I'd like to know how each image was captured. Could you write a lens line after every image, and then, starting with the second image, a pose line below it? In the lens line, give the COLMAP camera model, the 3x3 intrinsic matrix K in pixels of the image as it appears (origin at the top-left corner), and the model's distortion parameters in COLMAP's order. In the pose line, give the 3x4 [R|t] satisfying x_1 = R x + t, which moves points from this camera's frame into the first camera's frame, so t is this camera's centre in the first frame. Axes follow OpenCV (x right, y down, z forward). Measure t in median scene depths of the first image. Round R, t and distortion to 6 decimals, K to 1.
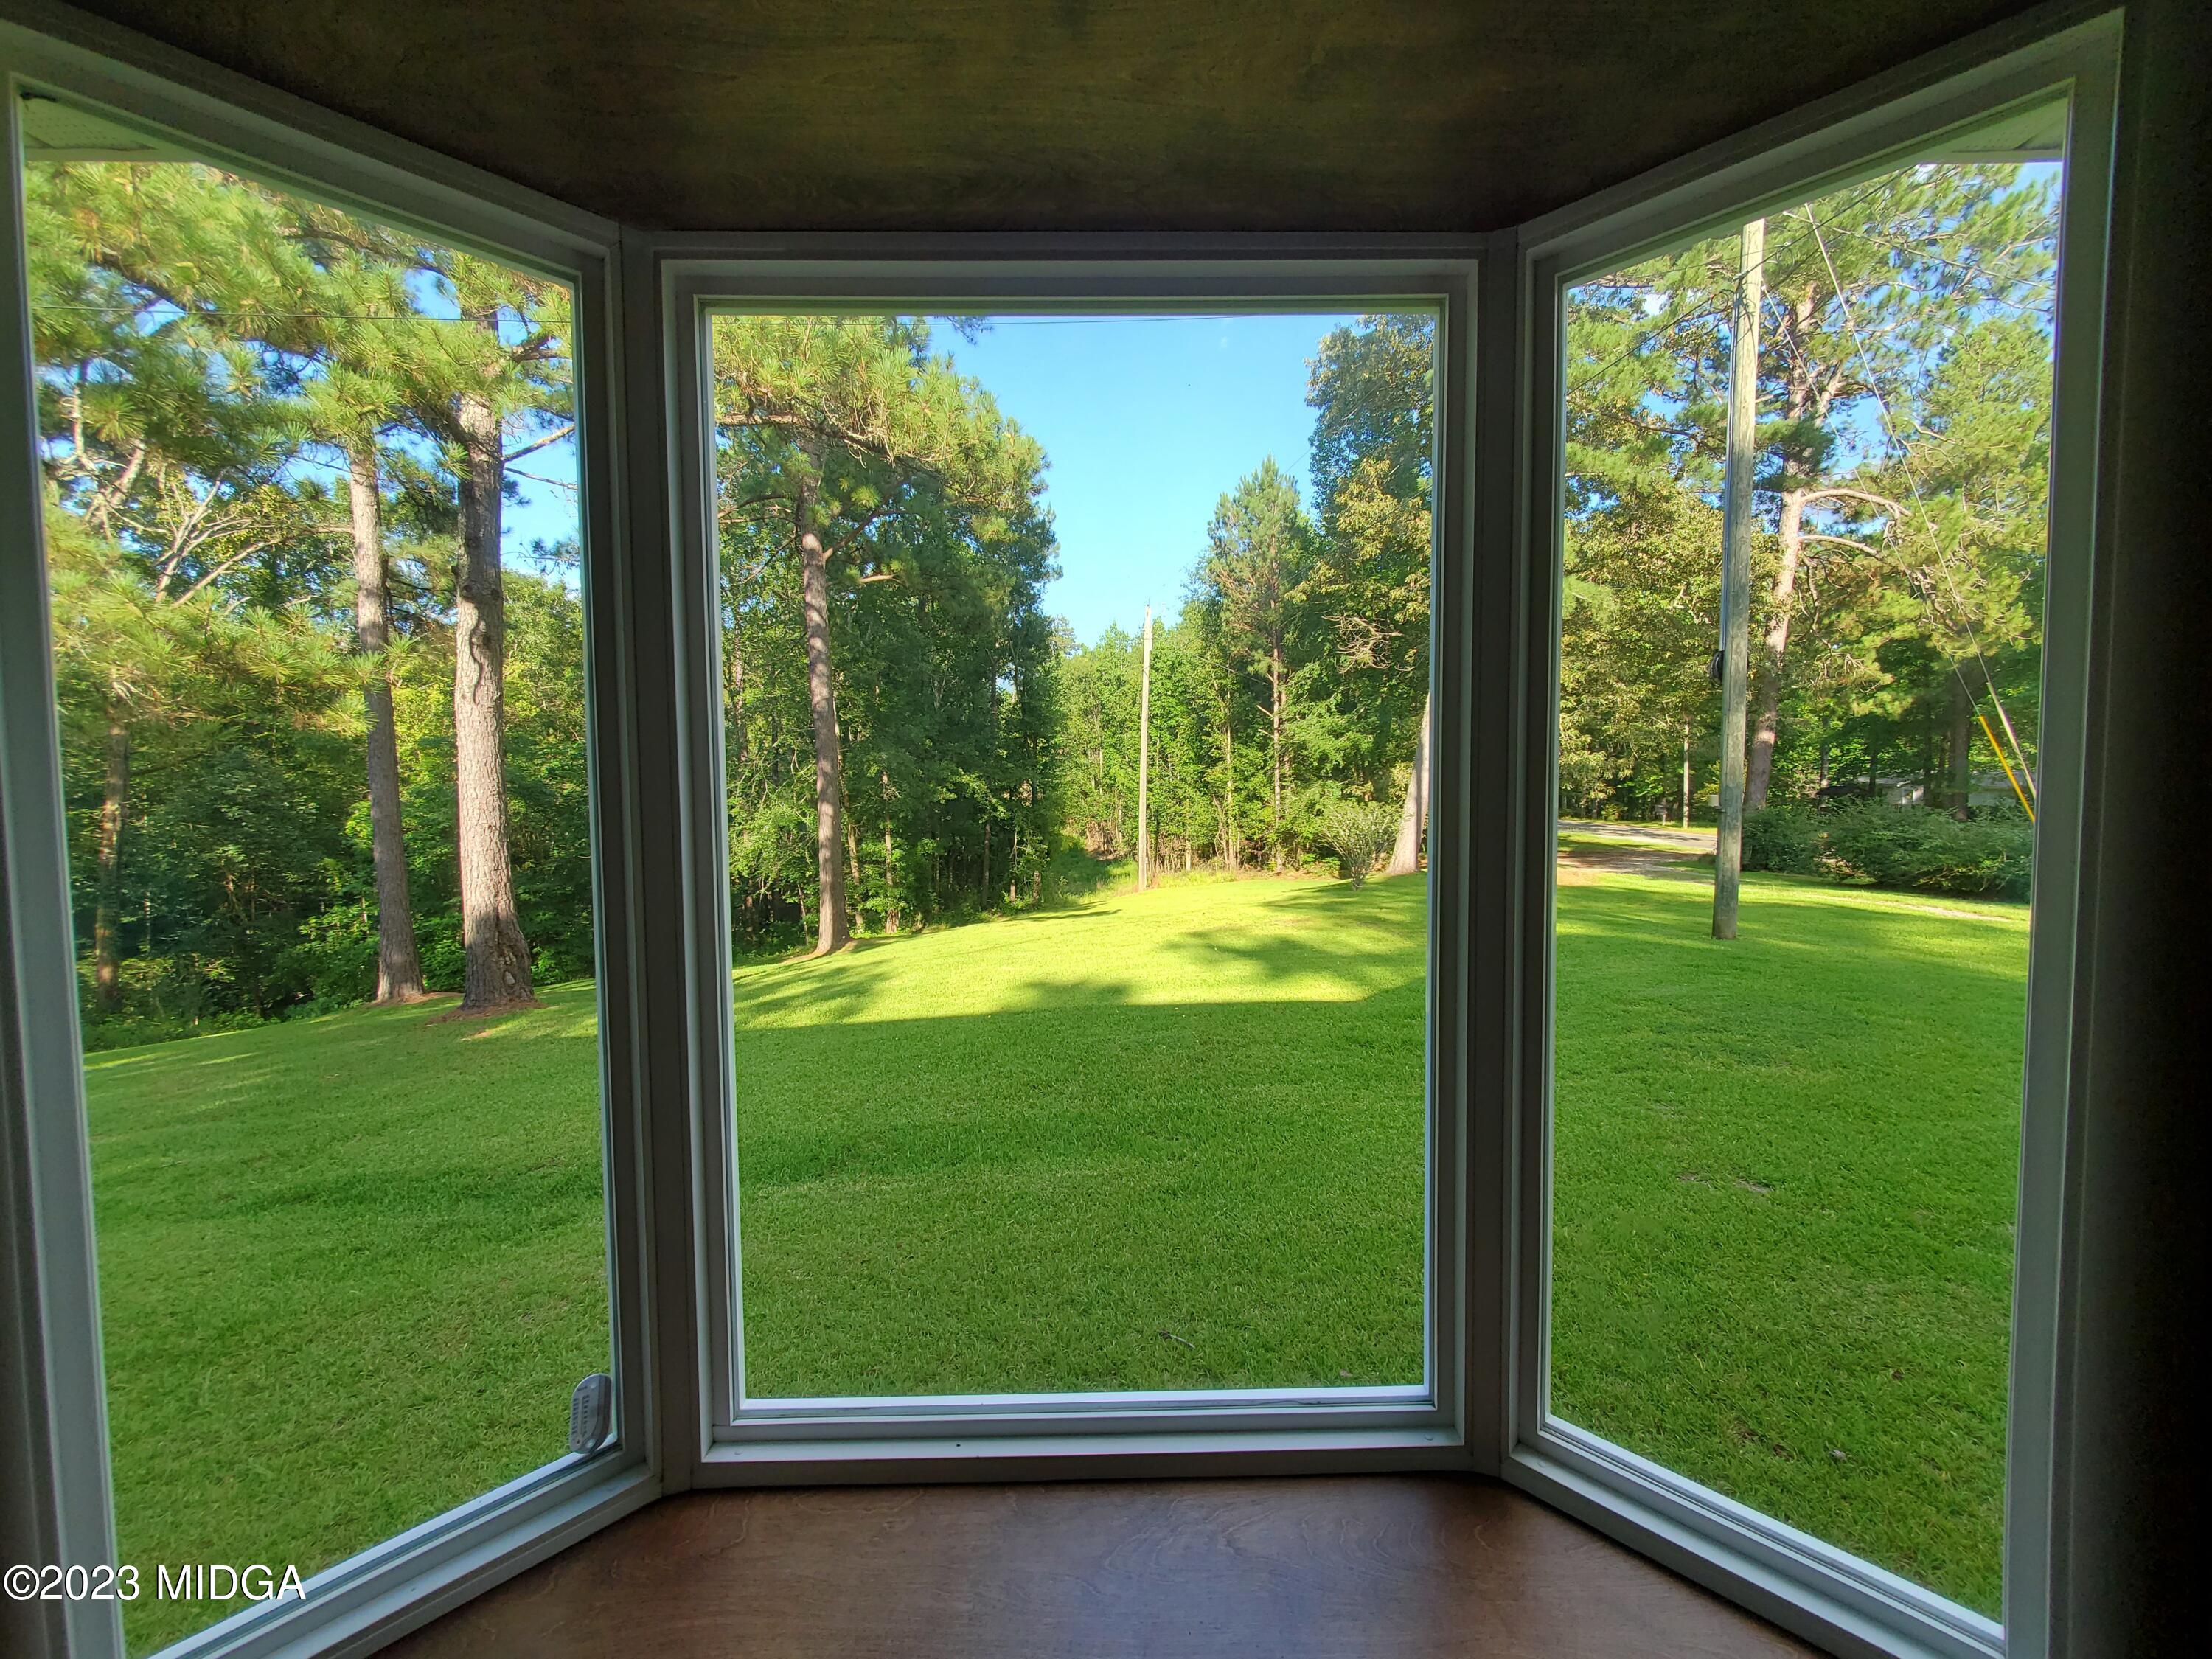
lens RADIAL K [[870.6, 0, 1115.7], [0, 870.6, 818.6], [0, 0, 1]] dist [-0.008383, 0.000190]
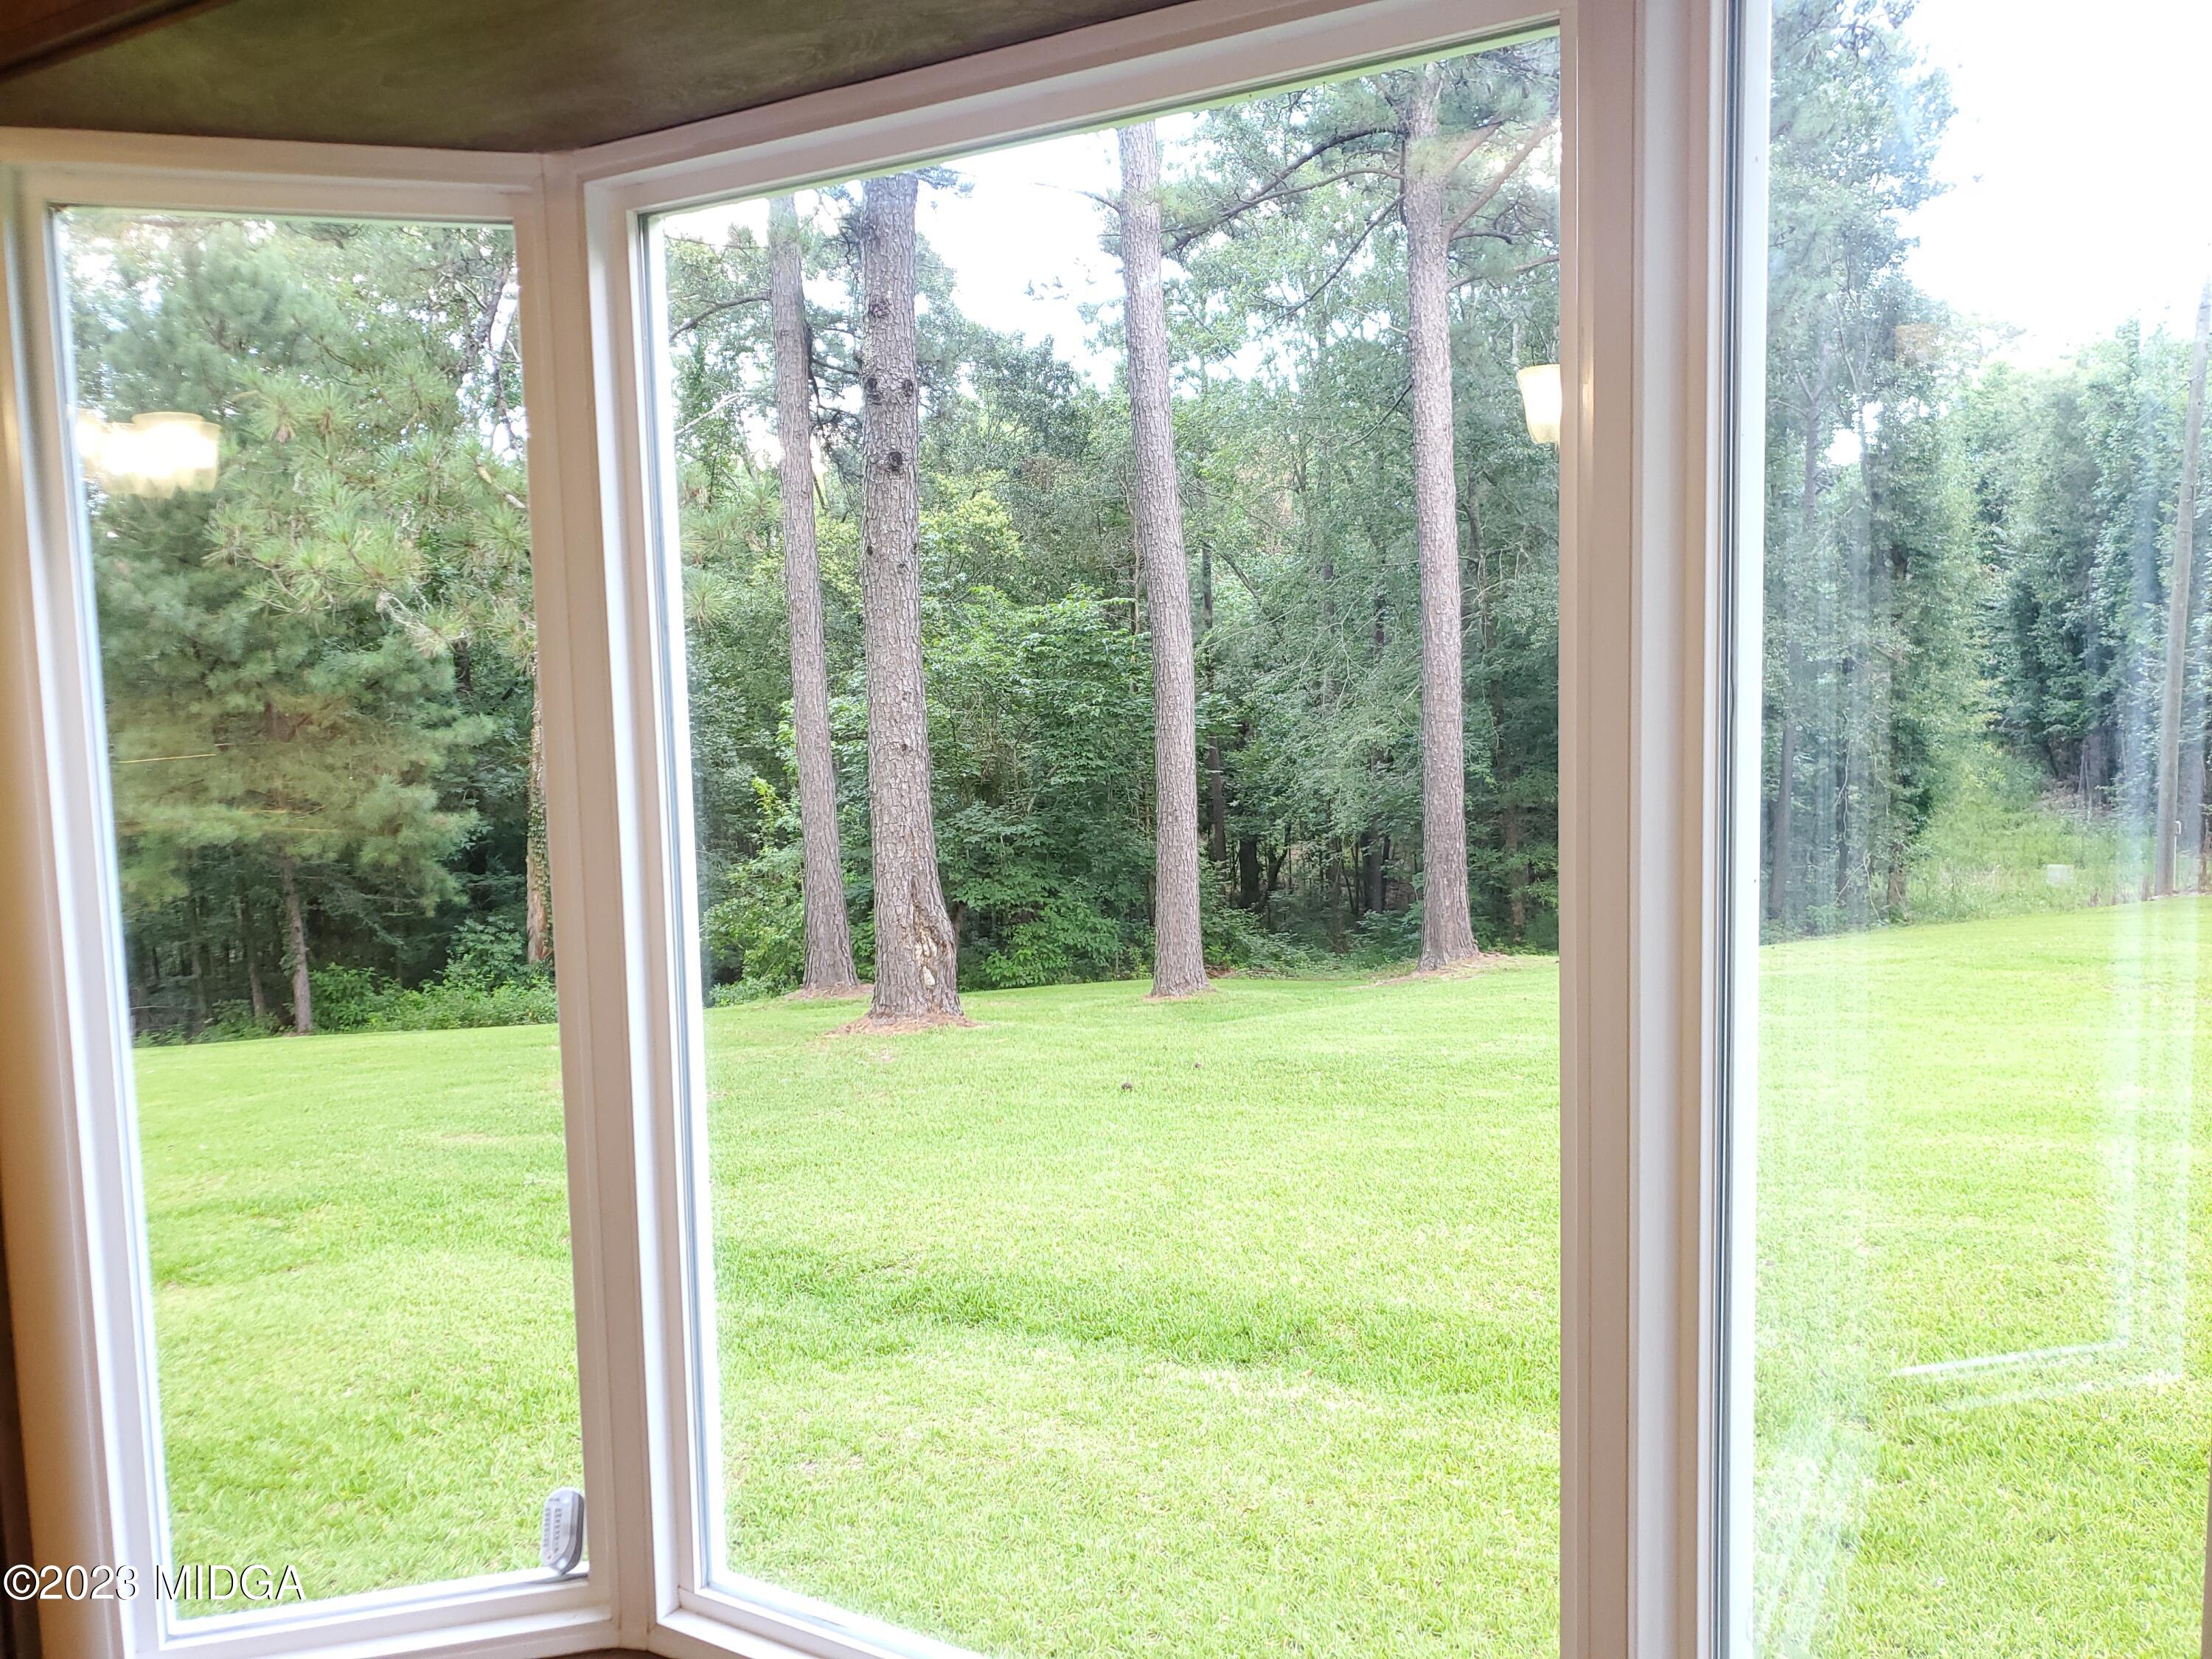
lens RADIAL K [[1737.5, 0, 1106.0], [0, 1737.5, 829.5], [0, 0, 1]] dist [0.001352, -0.001993]
pose [[0.846324, 0.045399, -0.530731, 0.217470], [-0.008989, 0.997437, 0.070986, -0.042760], [0.532593, -0.055306, 0.844562, -0.043863]]
